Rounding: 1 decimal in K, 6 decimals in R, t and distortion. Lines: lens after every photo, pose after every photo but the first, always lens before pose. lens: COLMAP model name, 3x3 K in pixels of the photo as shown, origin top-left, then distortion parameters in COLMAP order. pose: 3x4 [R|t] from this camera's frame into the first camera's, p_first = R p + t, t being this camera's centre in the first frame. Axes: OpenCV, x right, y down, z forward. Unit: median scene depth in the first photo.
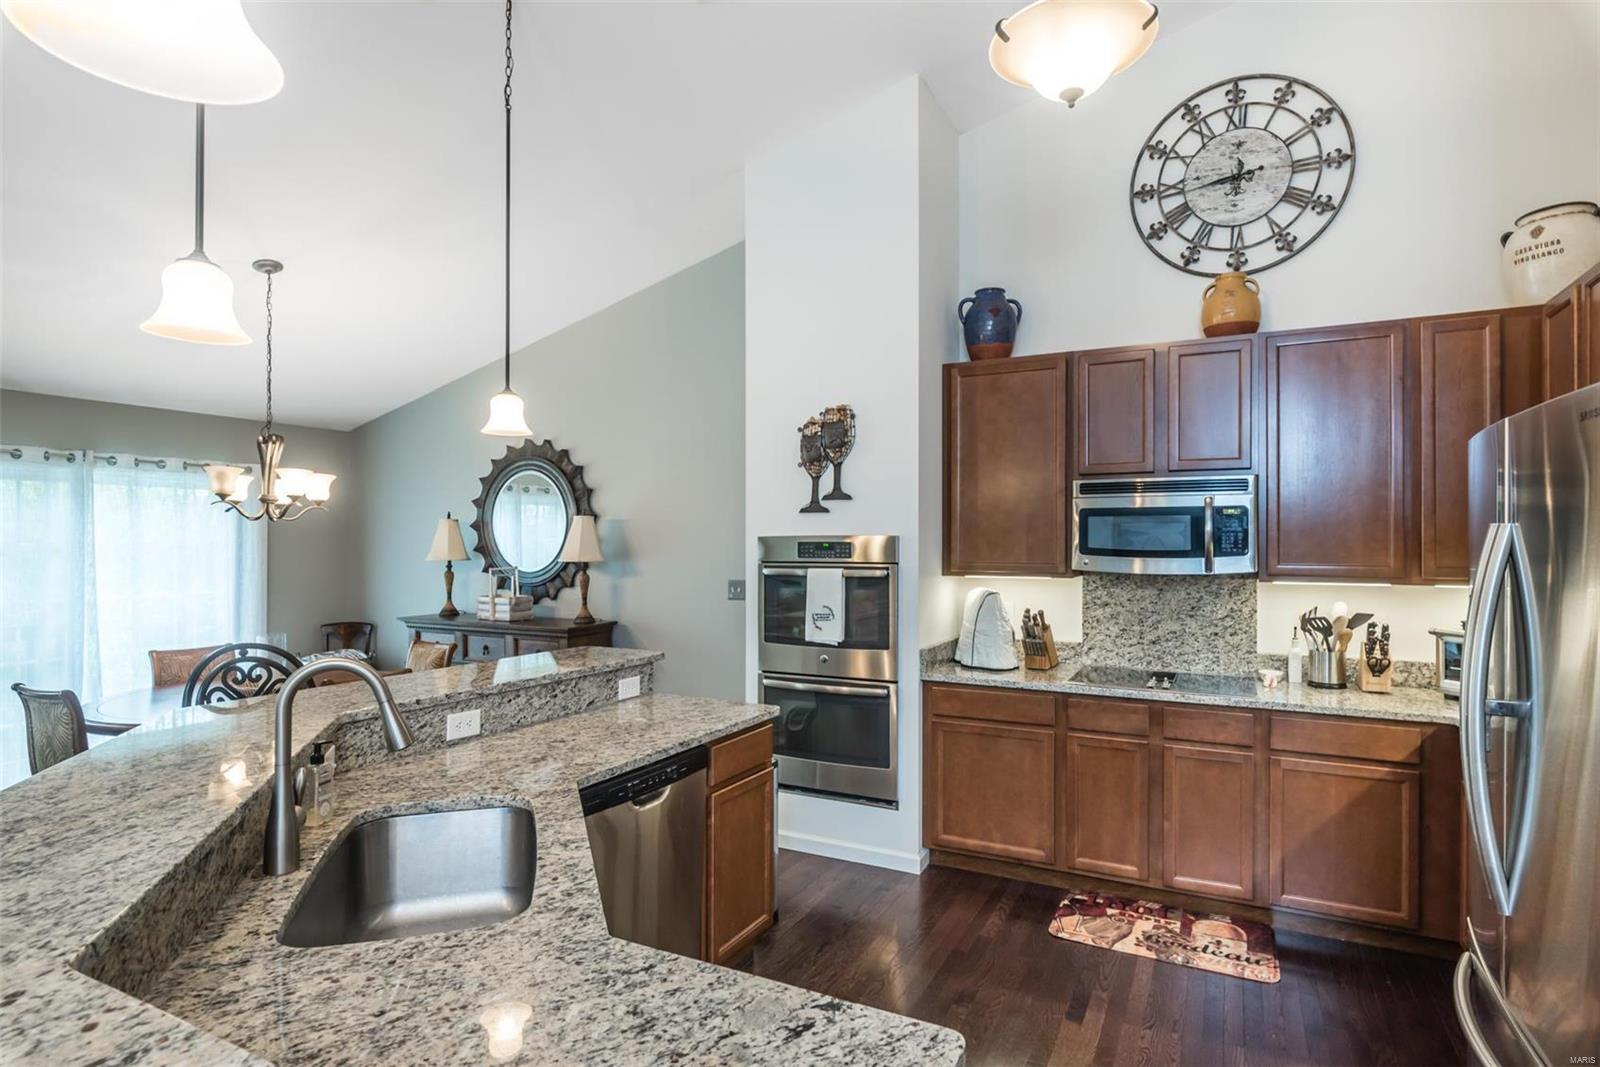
lens RADIAL K [[831.5, 0, 800.0], [0, 831.5, 533.2], [0, 0, 1]] dist [-0.001914, -0.002342]
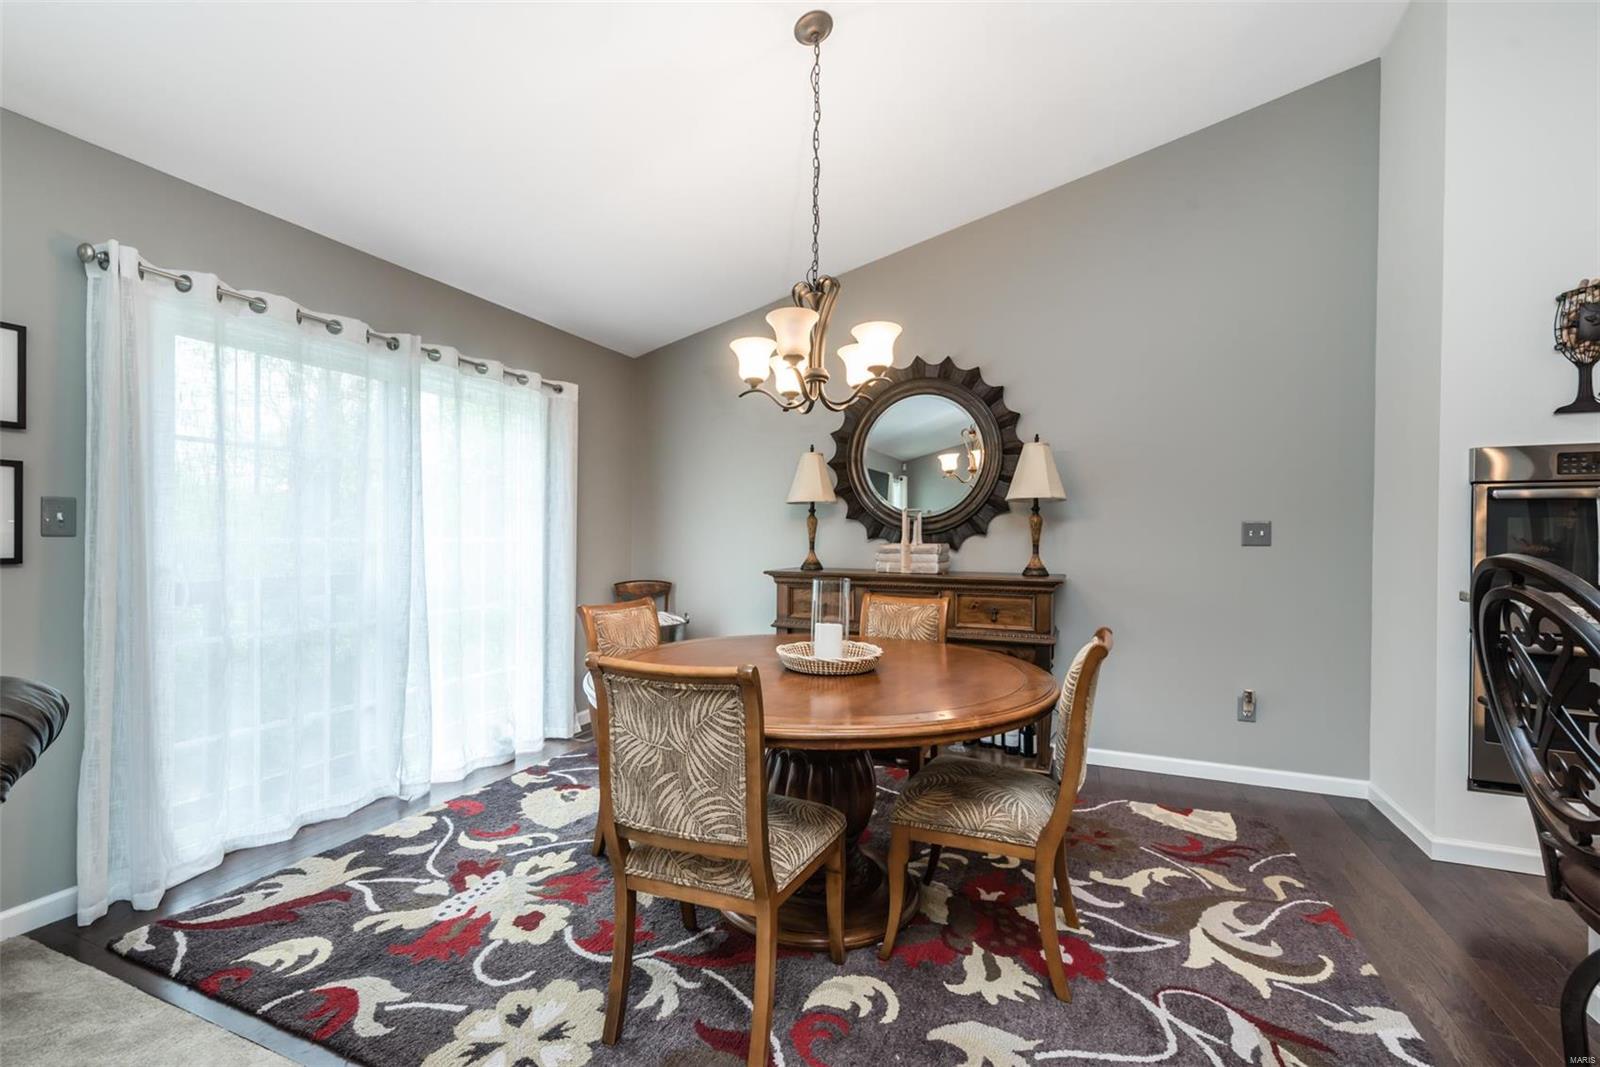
lens RADIAL K [[691.4, 0, 796.9], [0, 691.4, 539.9], [0, 0, 1]] dist [-0.000290, 0.000521]
pose [[0.996314, 0.008499, 0.085356, -0.729327], [-0.010025, 0.999797, 0.017463, 0.084105], [-0.085190, -0.018254, 0.996198, 0.460525]]
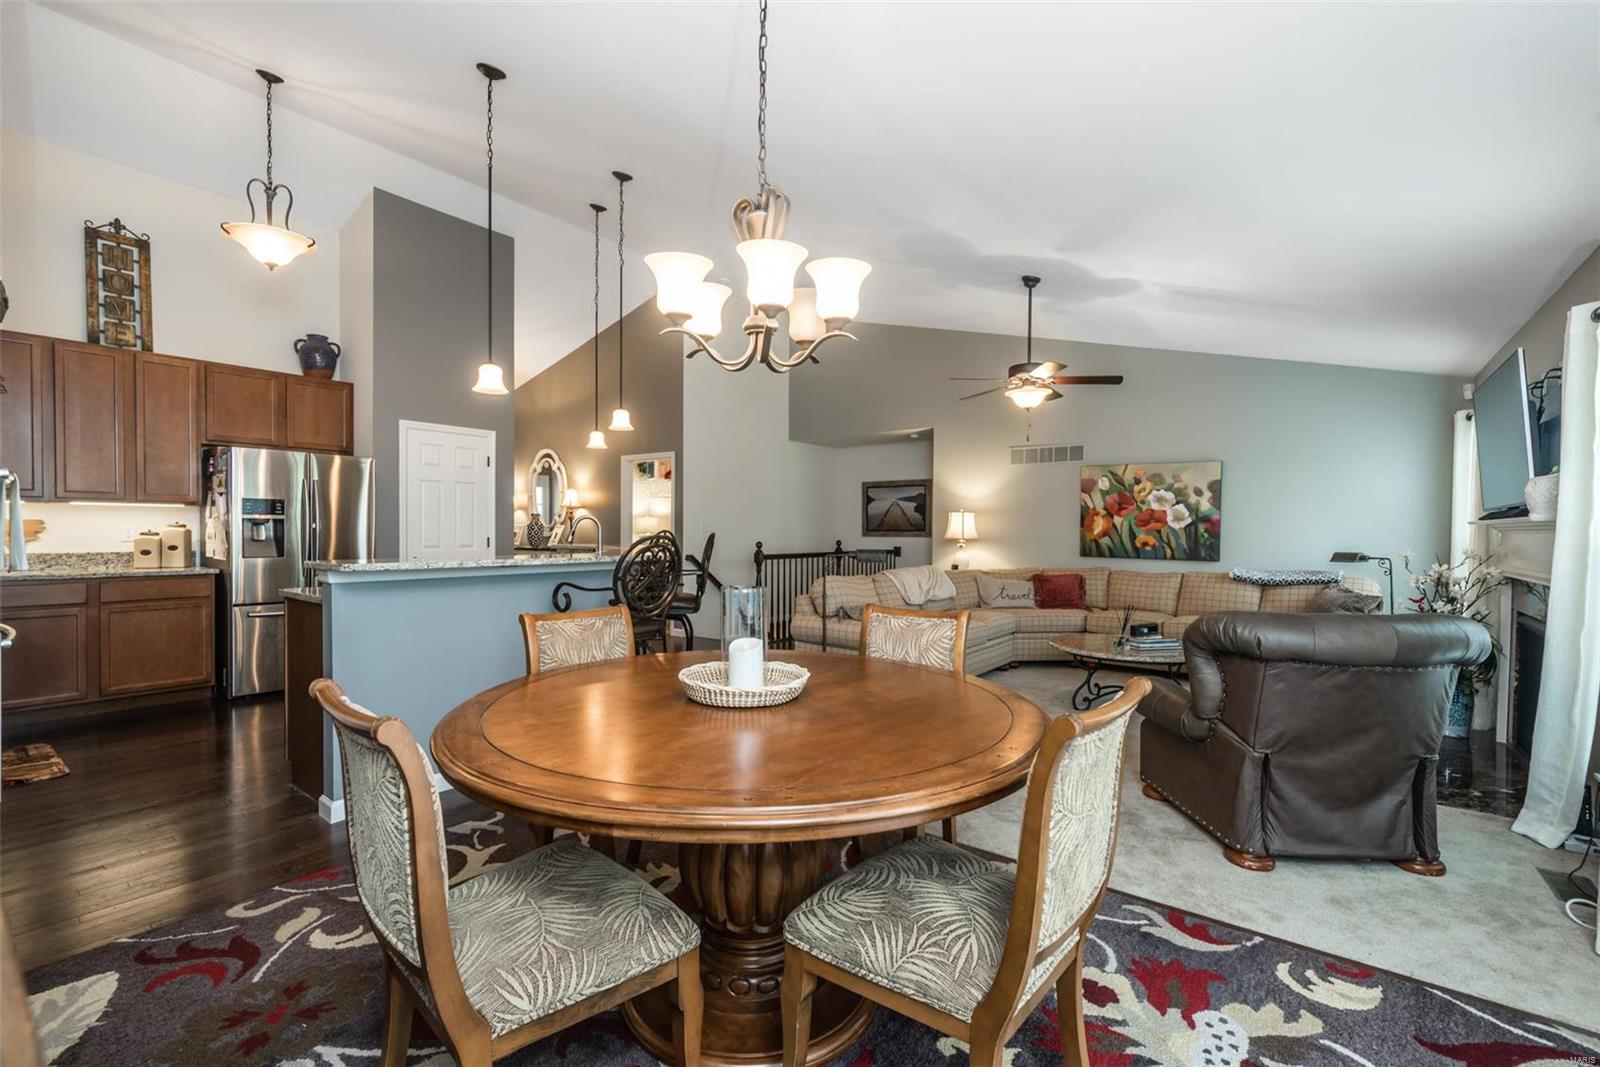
lens RADIAL K [[691.4, 0, 796.5], [0, 691.4, 541.3], [0, 0, 1]] dist [-0.000290, 0.000521]
pose [[-0.985201, -0.010599, 0.171073, -0.766534], [-0.009886, 0.999939, 0.005015, 0.092803], [-0.171116, 0.003249, -0.985246, 1.470960]]
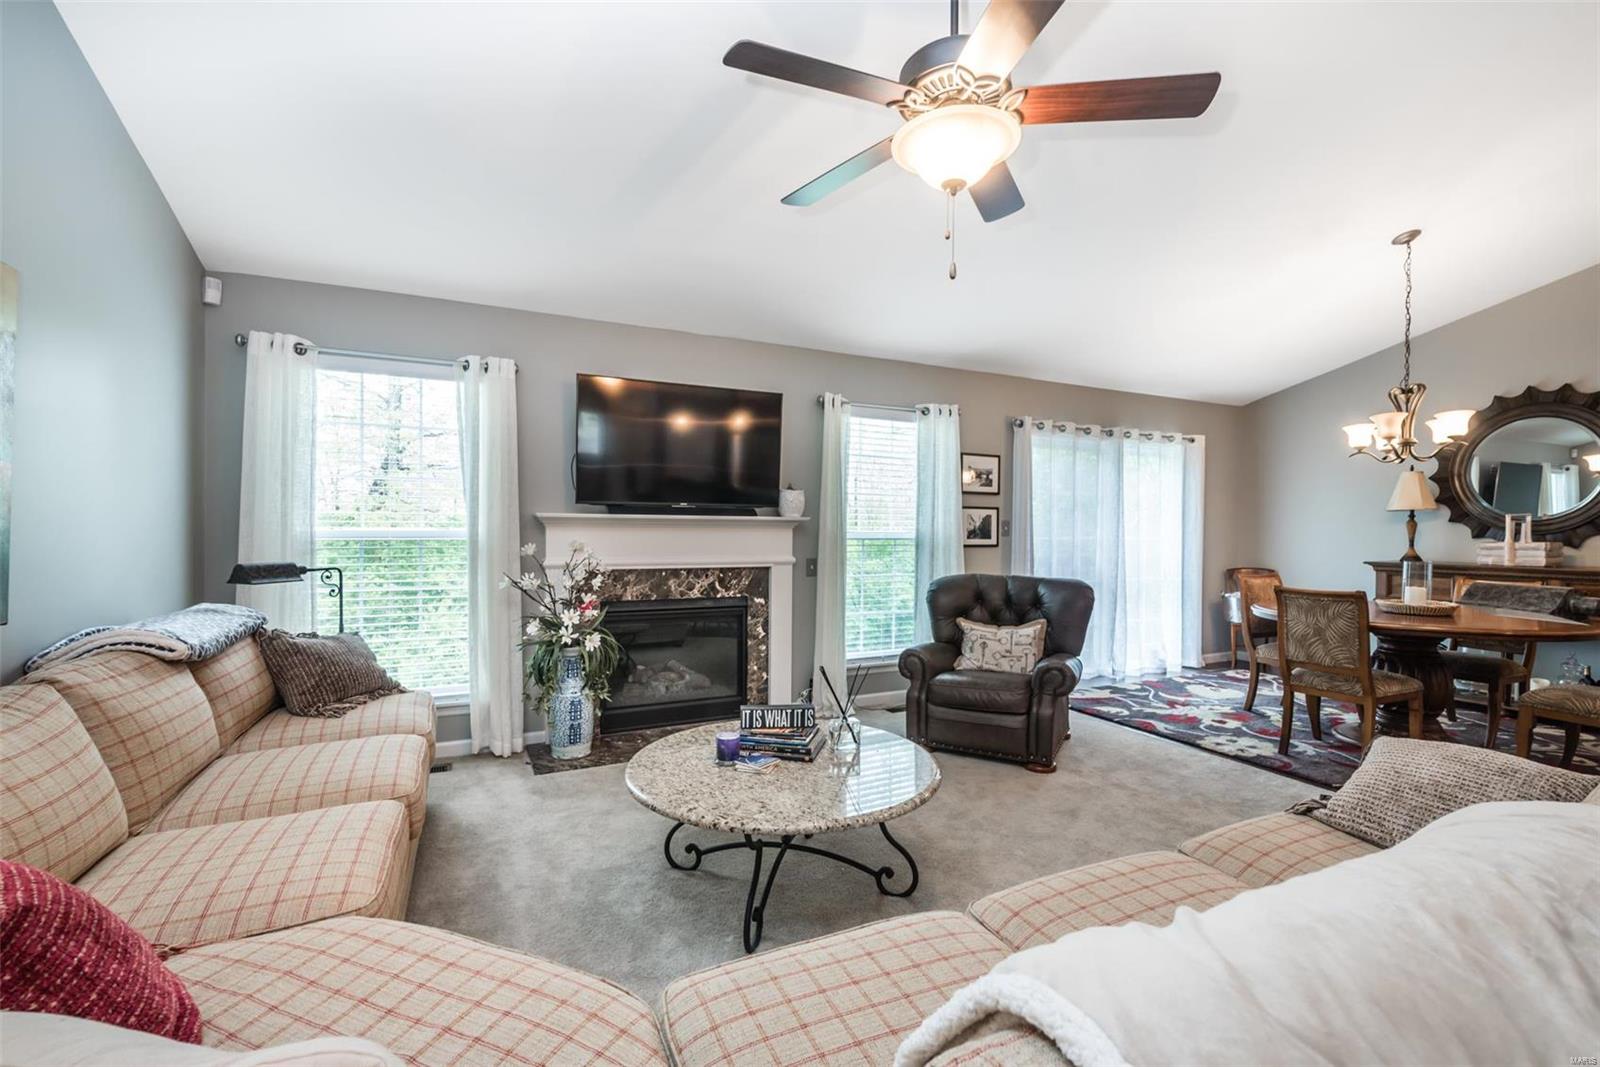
lens RADIAL K [[691.4, 0, 799.7], [0, 691.4, 538.9], [0, 0, 1]] dist [-0.000290, 0.000521]
pose [[0.803539, 0.012161, -0.595128, -0.772453], [0.000642, 0.999773, 0.021297, 0.073219], [0.595252, -0.017495, 0.803349, -0.272646]]
